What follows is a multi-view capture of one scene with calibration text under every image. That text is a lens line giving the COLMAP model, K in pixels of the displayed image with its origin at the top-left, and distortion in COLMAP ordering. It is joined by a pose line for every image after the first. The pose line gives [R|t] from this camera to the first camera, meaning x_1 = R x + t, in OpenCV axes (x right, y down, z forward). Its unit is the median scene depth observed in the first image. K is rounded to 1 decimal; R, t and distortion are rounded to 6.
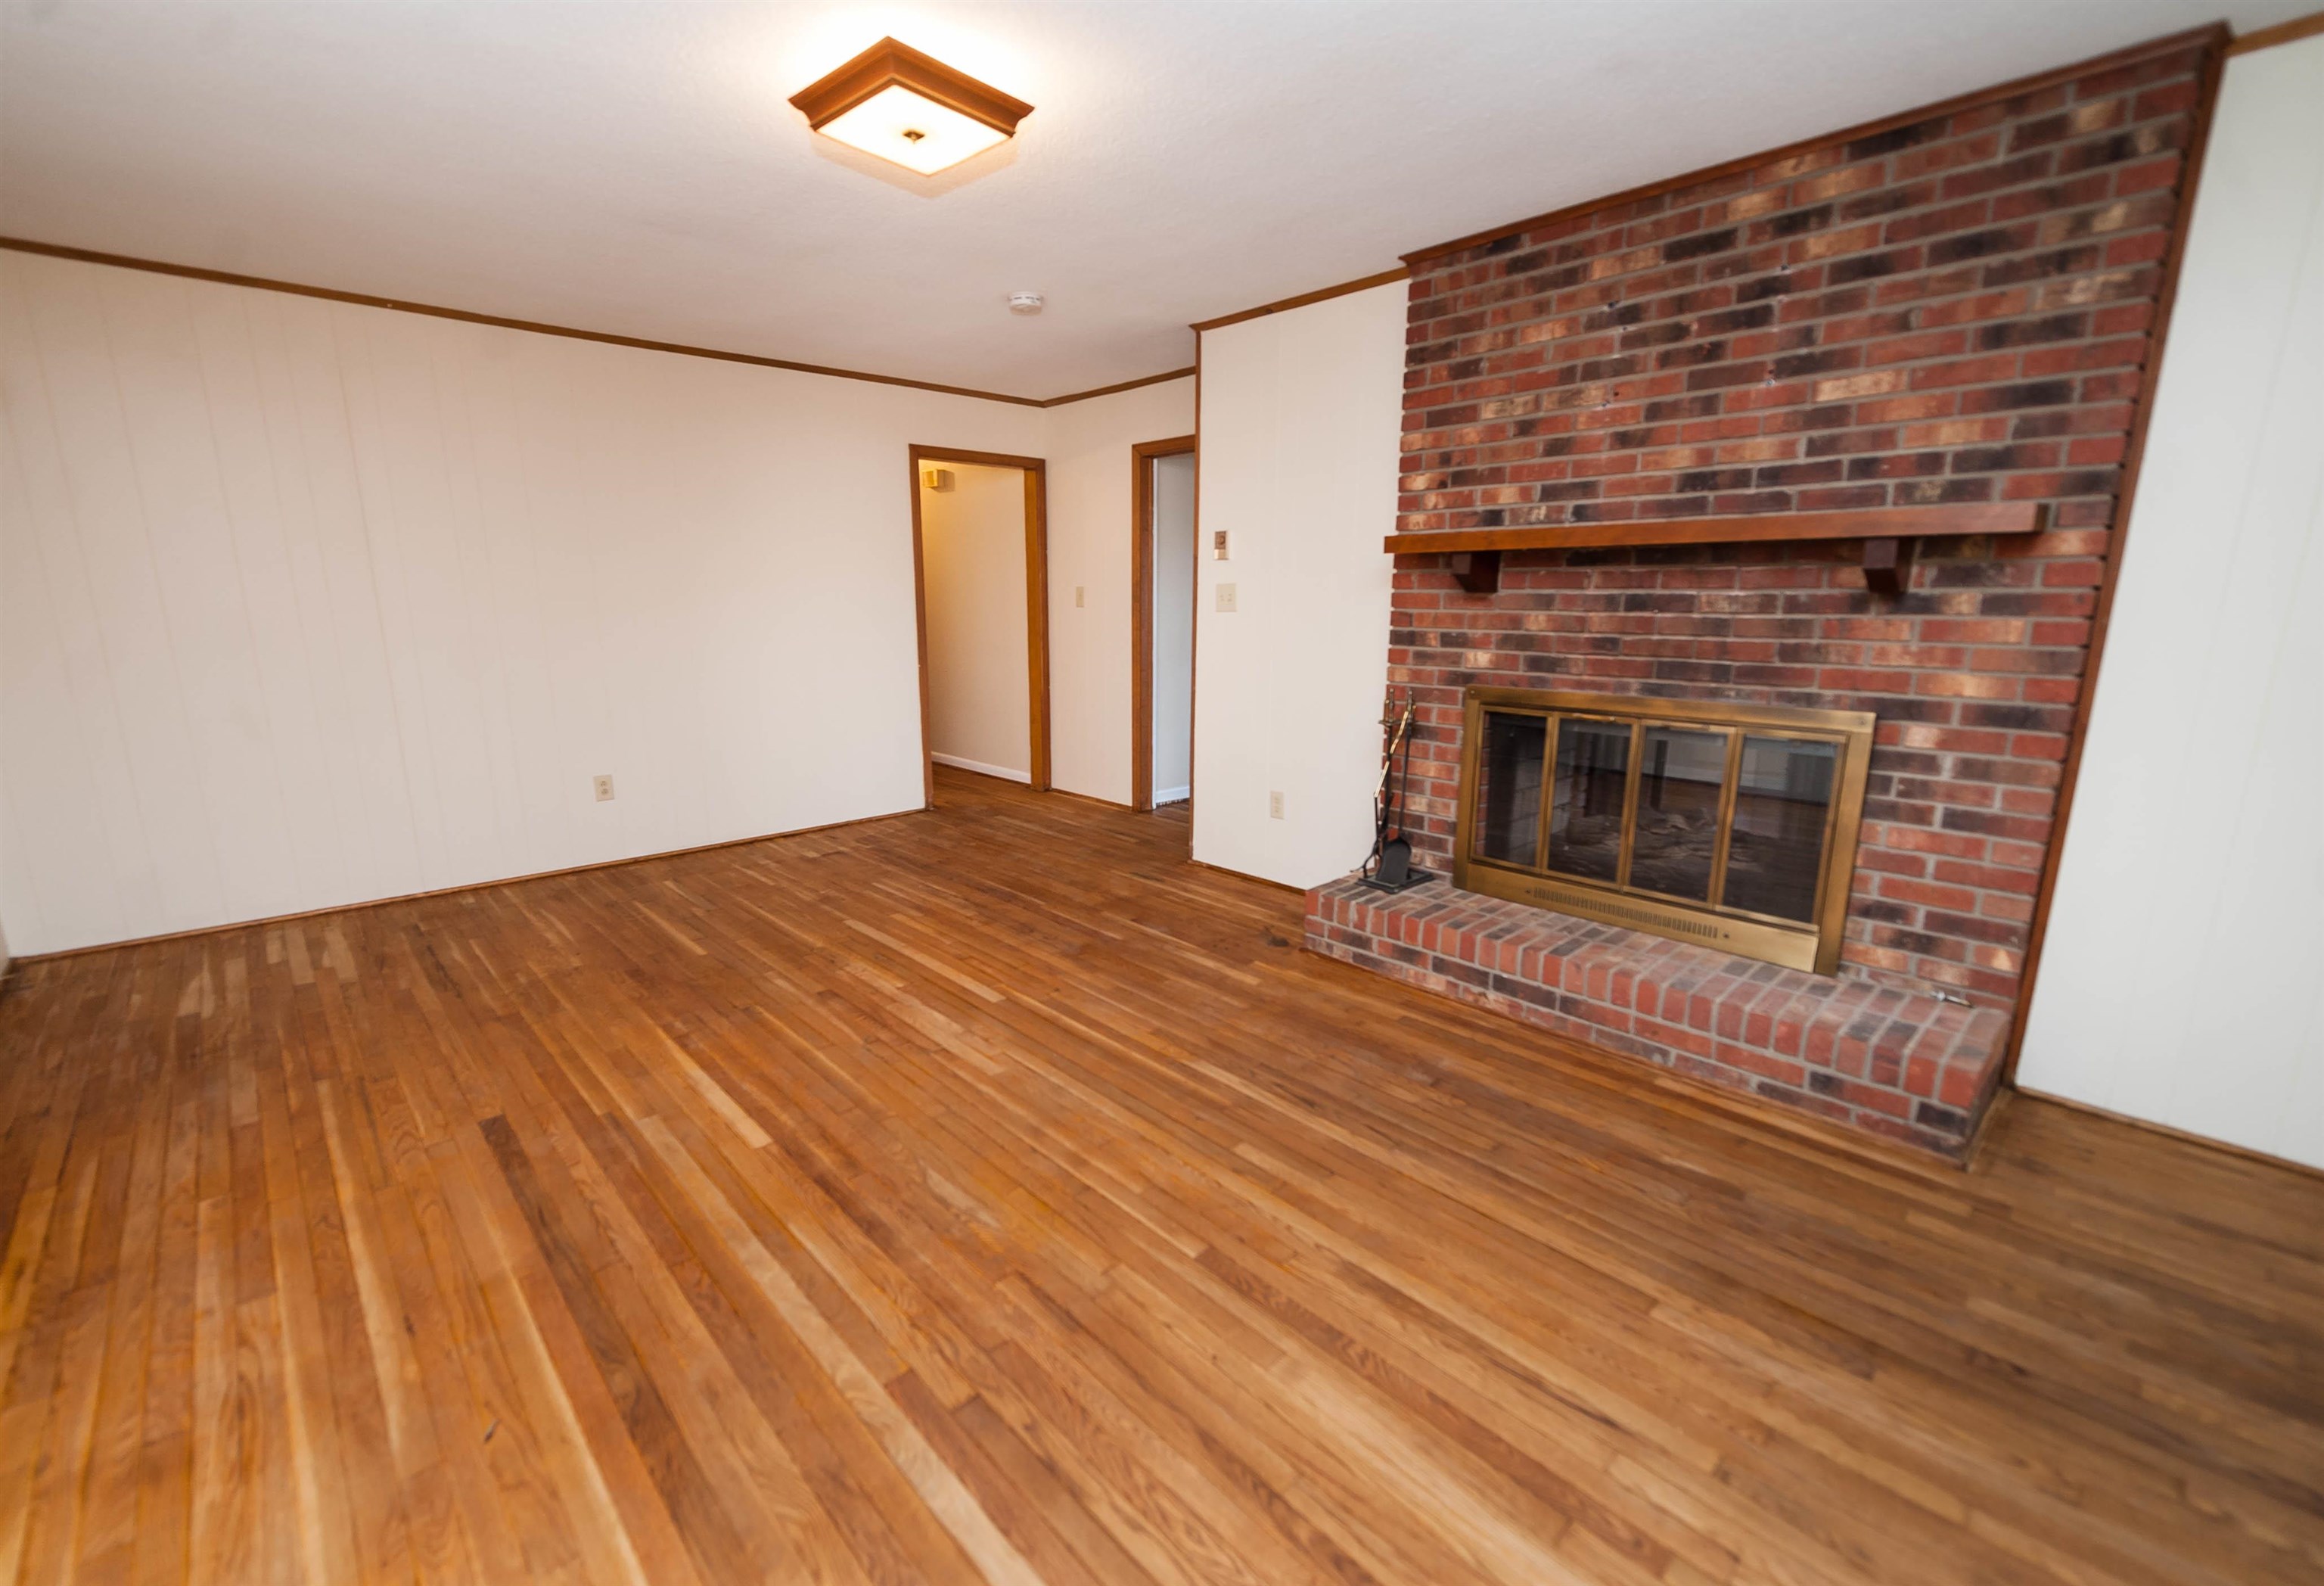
lens RADIAL K [[997.8, 0, 1143.1], [0, 997.8, 789.9], [0, 0, 1]] dist [0.020264, -0.011019]
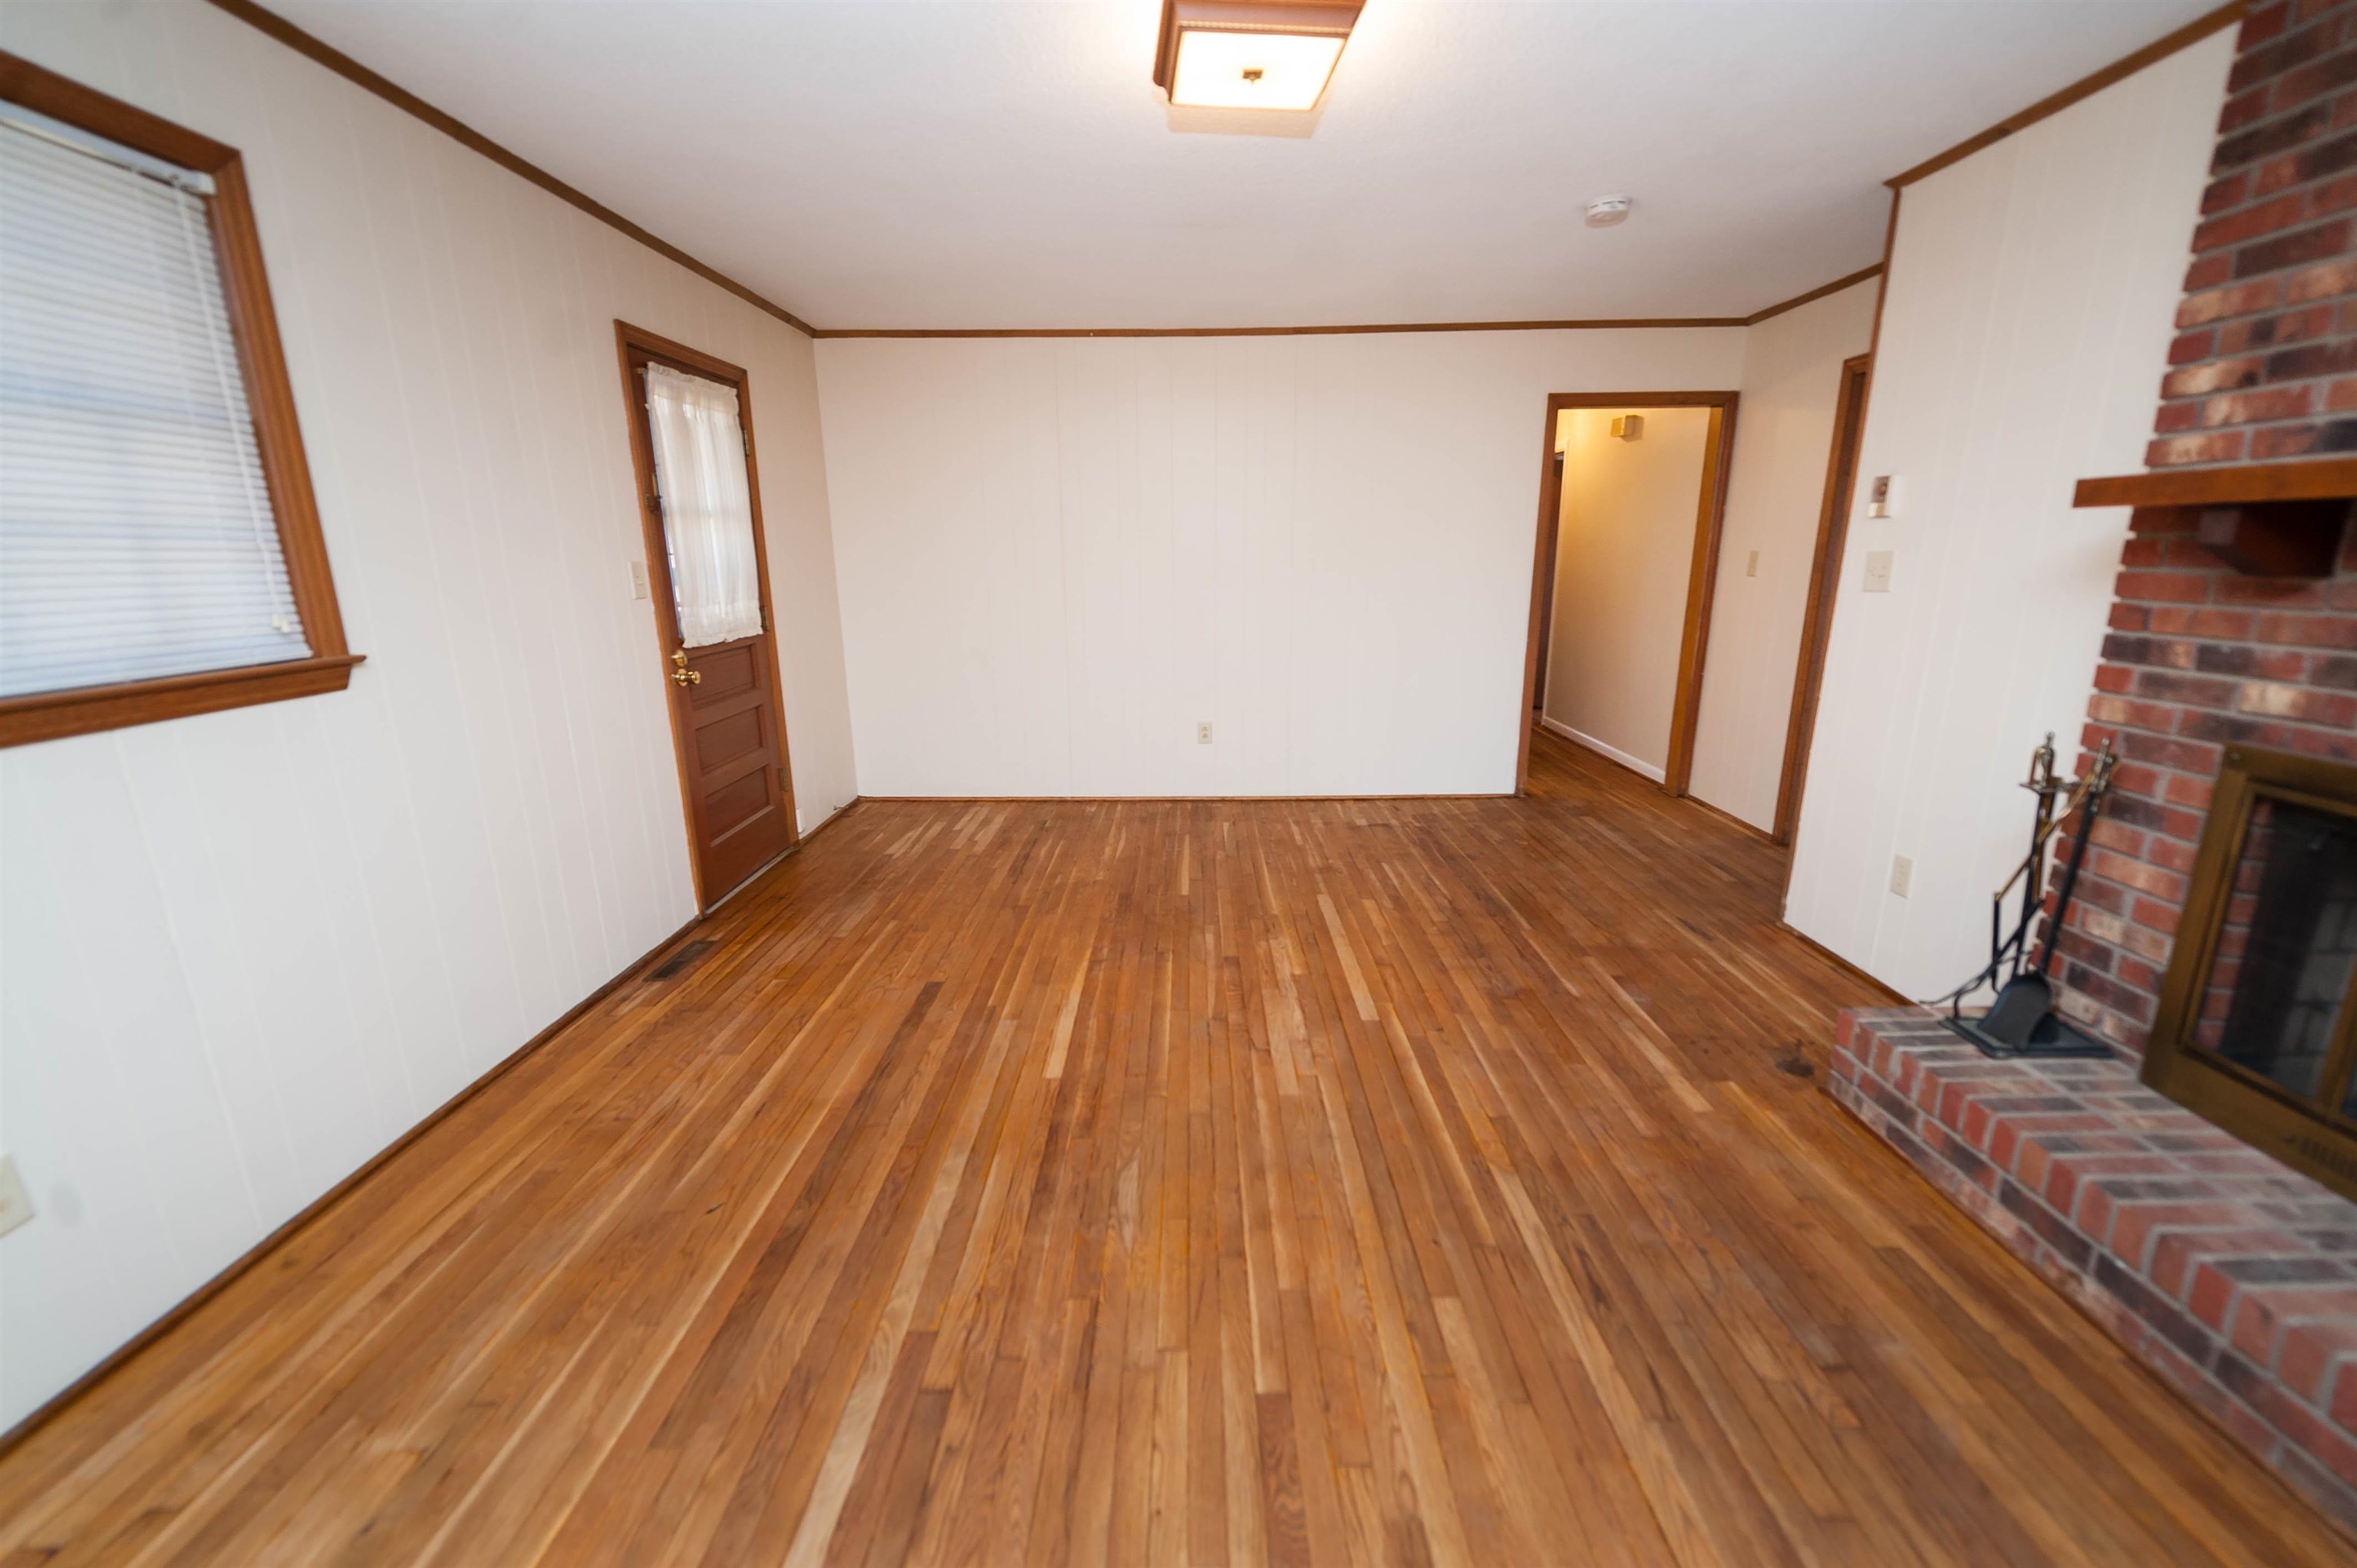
lens RADIAL K [[979.2, 0, 1178.5], [0, 979.2, 784.0], [0, 0, 1]] dist [0.016148, -0.006268]
pose [[0.723804, 0.156709, -0.671975, 0.278126], [-0.127852, 0.987464, 0.092570, -0.059137], [0.678058, 0.018911, 0.734765, 0.201579]]
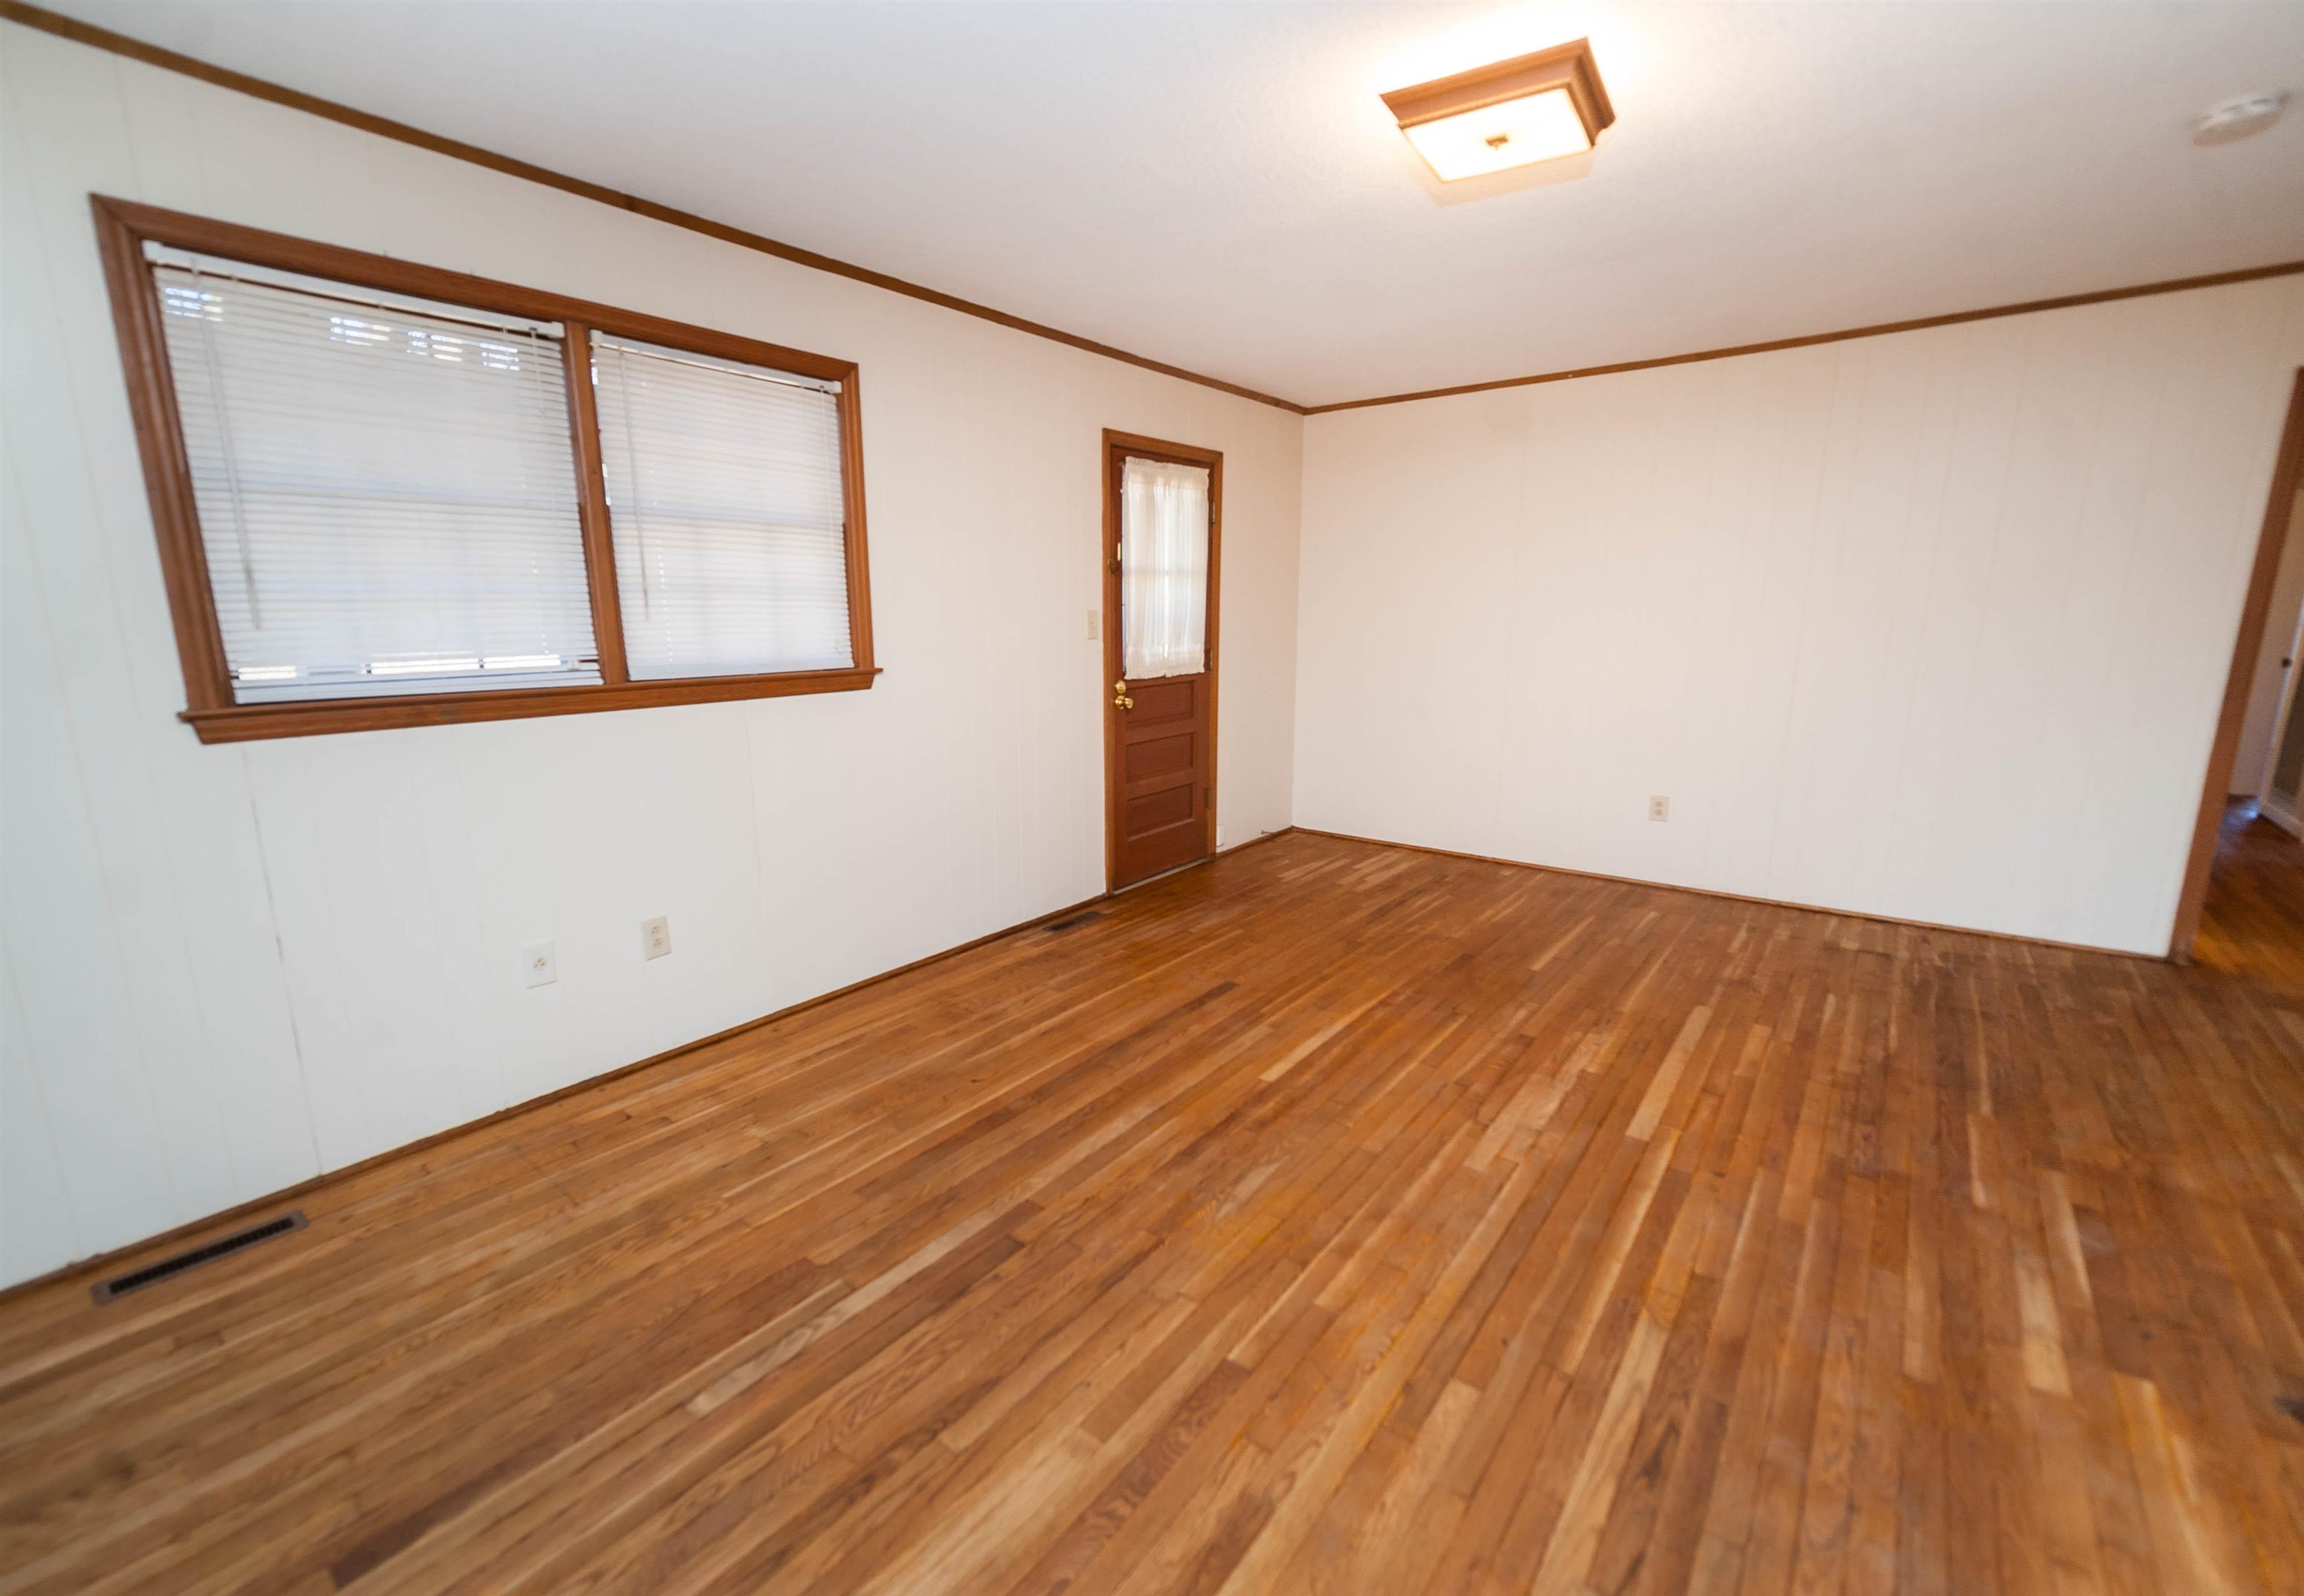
lens RADIAL K [[997.6, 0, 1095.7], [0, 997.6, 794.5], [0, 0, 1]] dist [0.020338, -0.008409]
pose [[0.130027, 0.183694, -0.974346, 0.490052], [-0.188096, 0.969413, 0.157663, -0.091191], [0.973505, 0.162770, 0.160602, 0.382134]]
